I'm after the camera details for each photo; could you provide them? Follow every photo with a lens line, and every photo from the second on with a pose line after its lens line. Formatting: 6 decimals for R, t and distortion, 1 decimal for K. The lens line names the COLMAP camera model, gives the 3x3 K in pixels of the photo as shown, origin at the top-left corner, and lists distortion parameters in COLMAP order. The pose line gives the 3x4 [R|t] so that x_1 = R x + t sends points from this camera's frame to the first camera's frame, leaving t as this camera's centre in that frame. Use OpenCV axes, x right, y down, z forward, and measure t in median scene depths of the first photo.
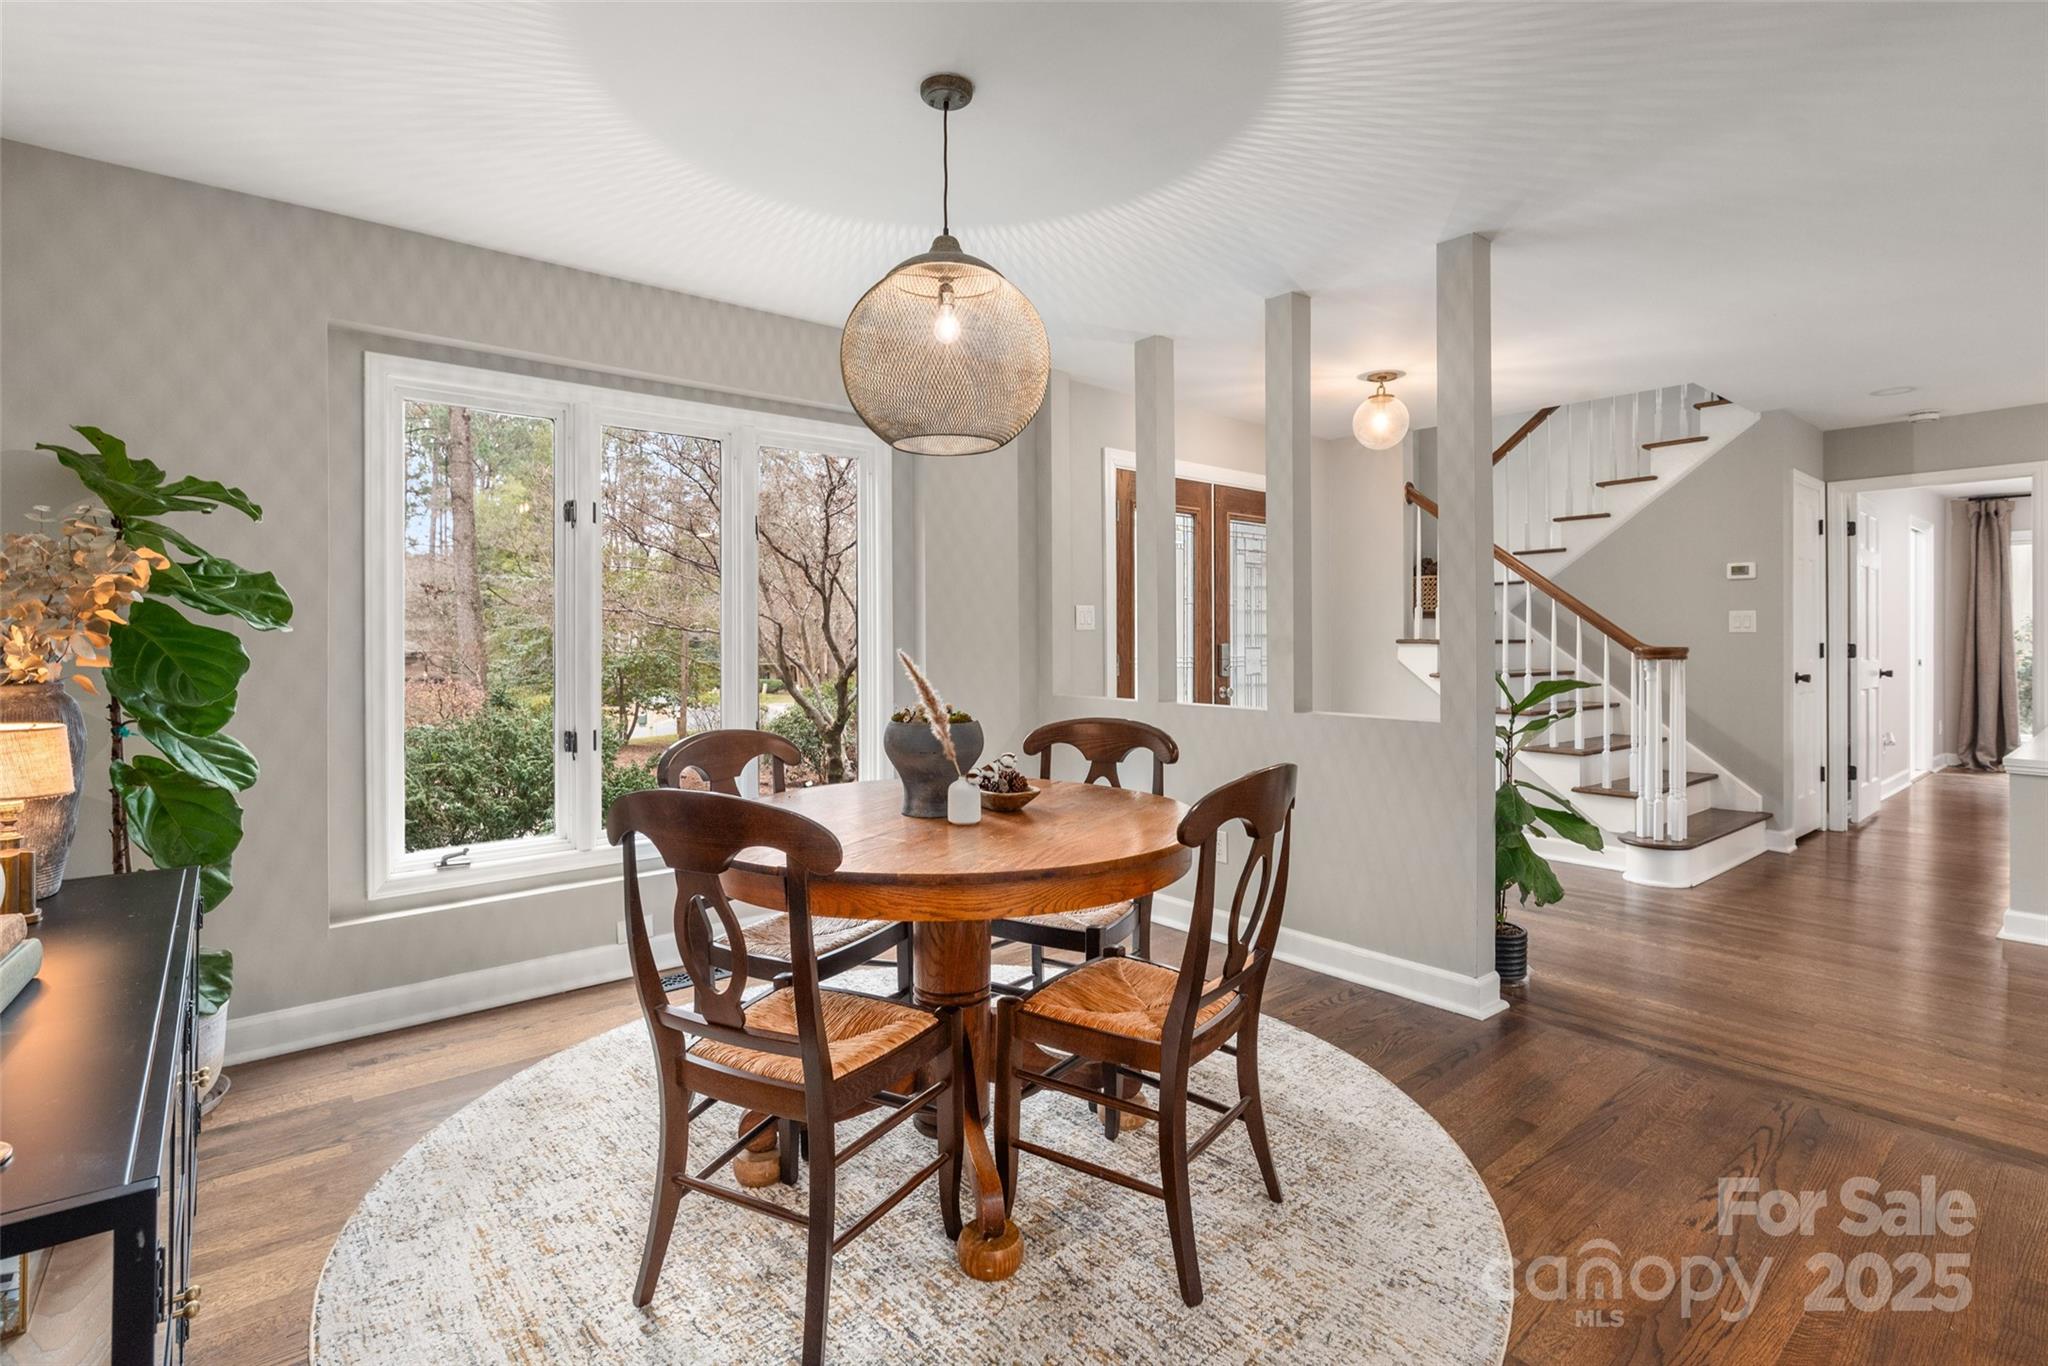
lens RADIAL K [[986.1, 0, 1021.4], [0, 986.1, 646.3], [0, 0, 1]] dist [0.000342, 0.000064]
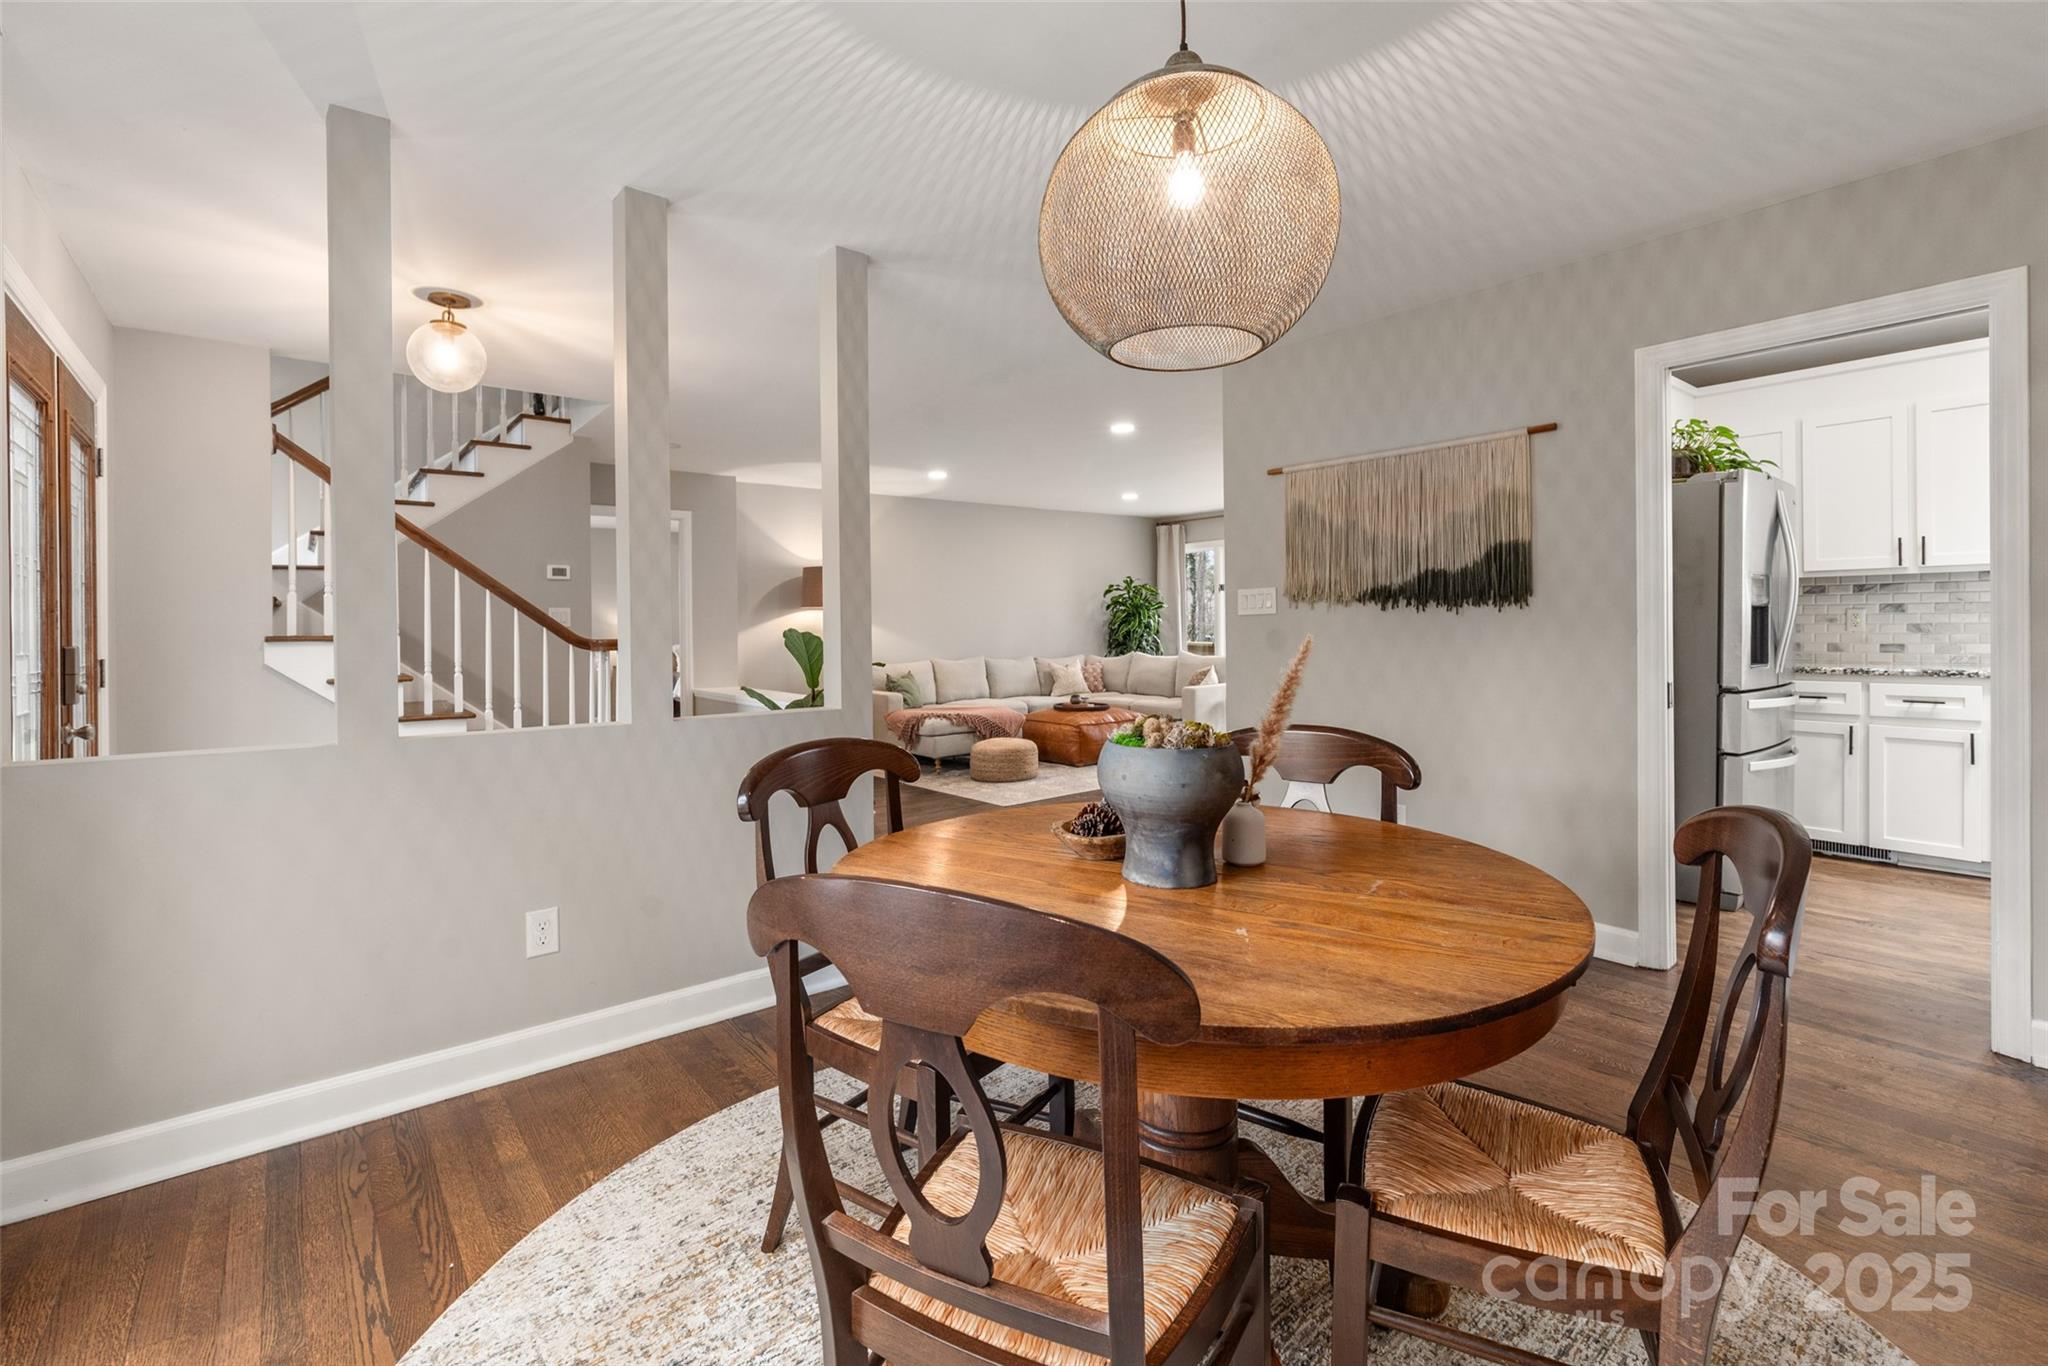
lens RADIAL K [[905.1, 0, 1027.9], [0, 905.1, 633.6], [0, 0, 1]] dist [0.000193, 0.000517]
pose [[0.014490, -0.005907, 0.999878, -0.295985], [0.016720, 0.999844, 0.005665, -0.003349], [-0.999755, 0.016636, 0.014586, 0.449208]]
